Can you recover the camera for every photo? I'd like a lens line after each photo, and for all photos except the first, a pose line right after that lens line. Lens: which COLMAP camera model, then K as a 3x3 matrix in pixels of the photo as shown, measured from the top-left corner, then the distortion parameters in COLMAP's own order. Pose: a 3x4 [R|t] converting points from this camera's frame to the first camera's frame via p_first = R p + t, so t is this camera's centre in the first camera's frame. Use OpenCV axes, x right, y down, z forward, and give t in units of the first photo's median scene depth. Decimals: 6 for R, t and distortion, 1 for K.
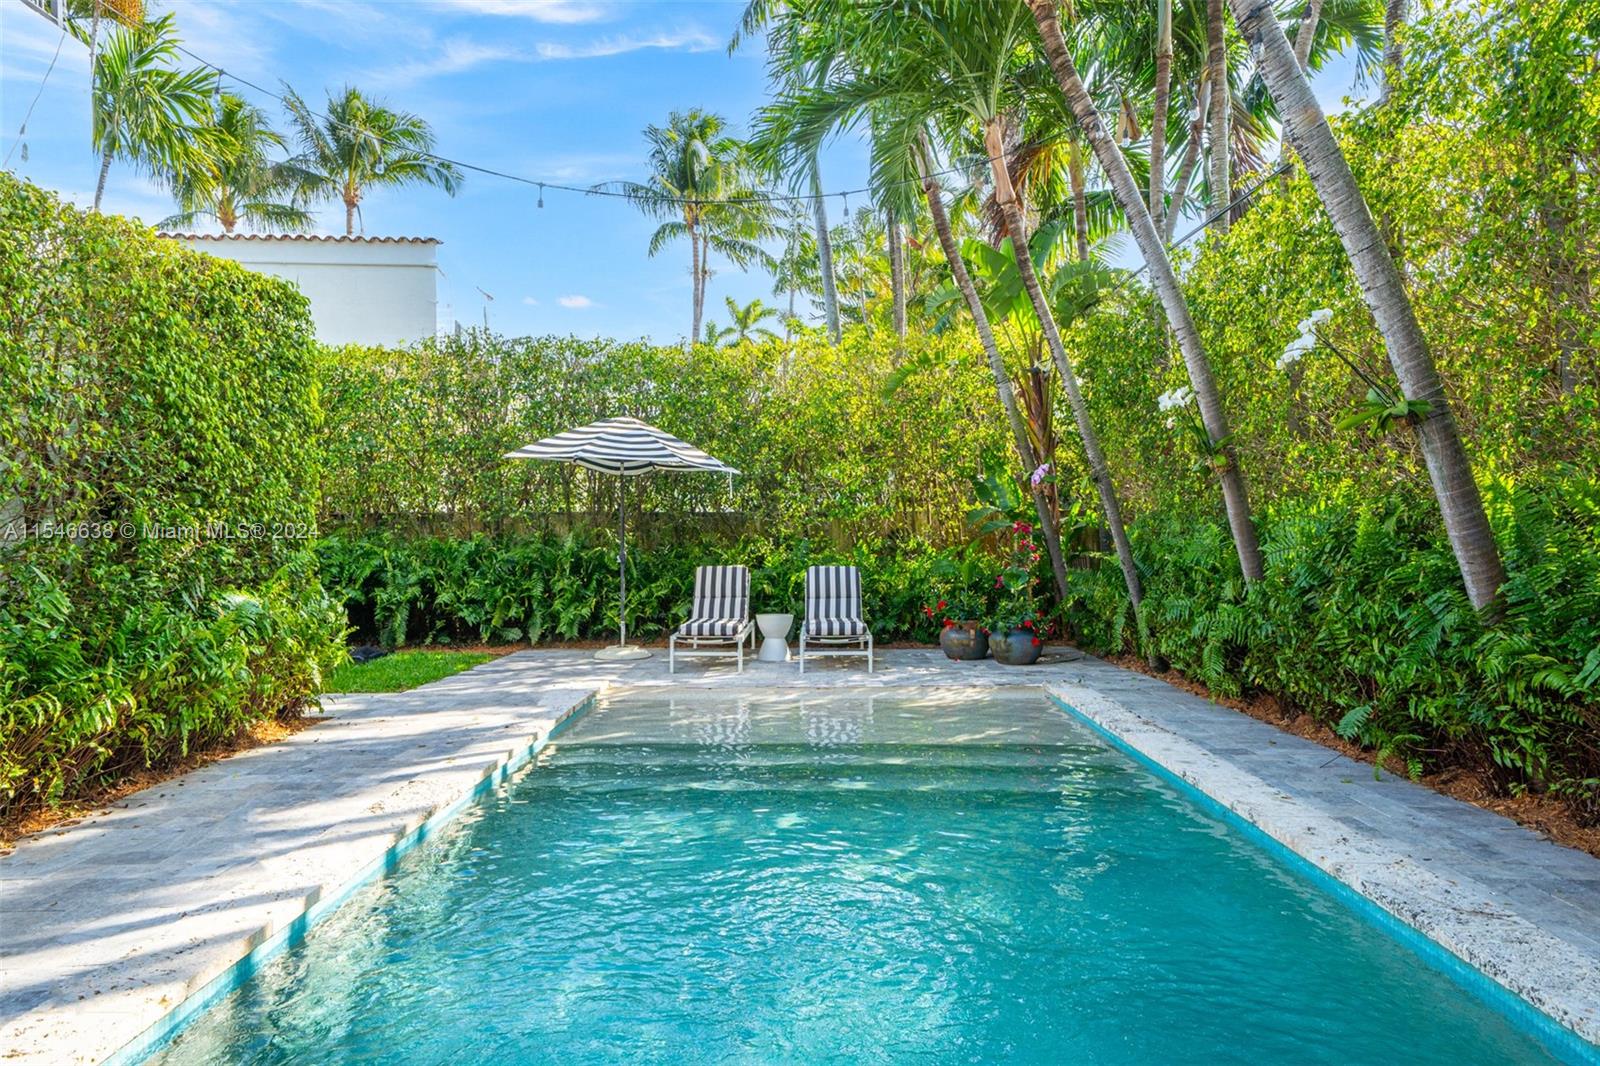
lens RADIAL K [[1011.9, 0, 798.5], [0, 1011.9, 537.0], [0, 0, 1]] dist [0.030057, -0.002788]
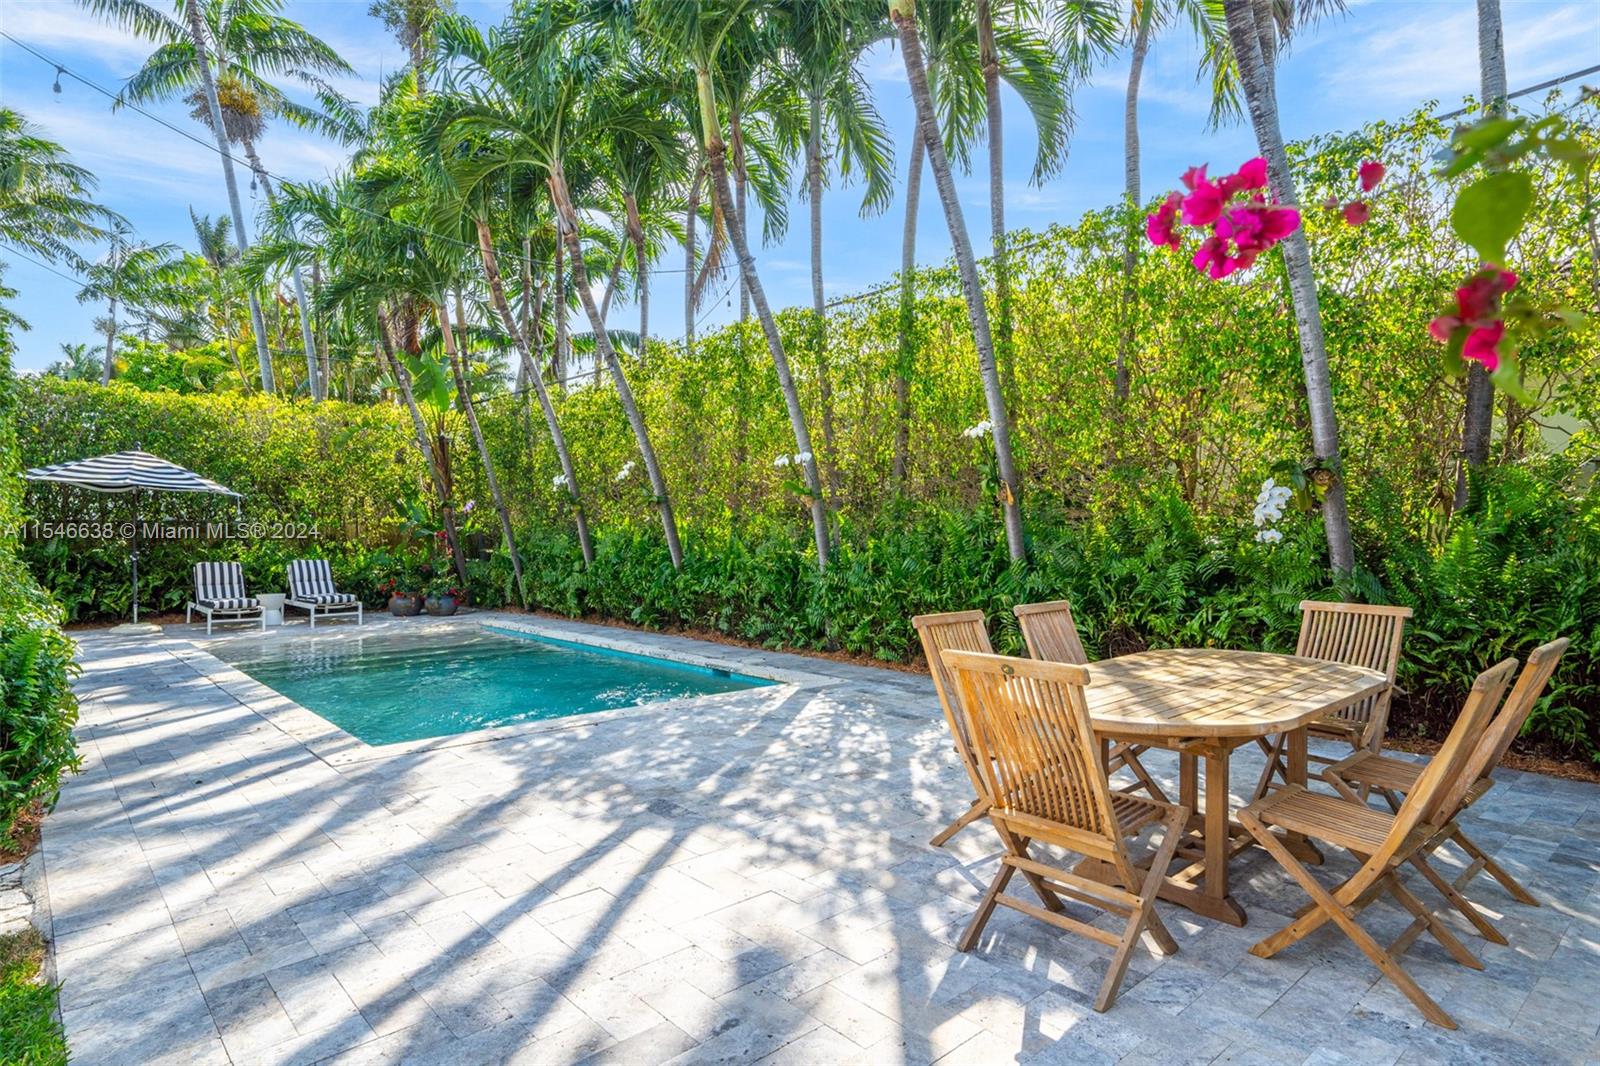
lens RADIAL K [[867.9, 0, 797.4], [0, 867.9, 531.0], [0, 0, 1]] dist [-0.001590, 0.000045]
pose [[0.732794, 0.003393, 0.680442, -0.316409], [-0.000826, 0.999991, -0.004097, -0.010094], [-0.680450, 0.002440, 0.732790, -0.432247]]
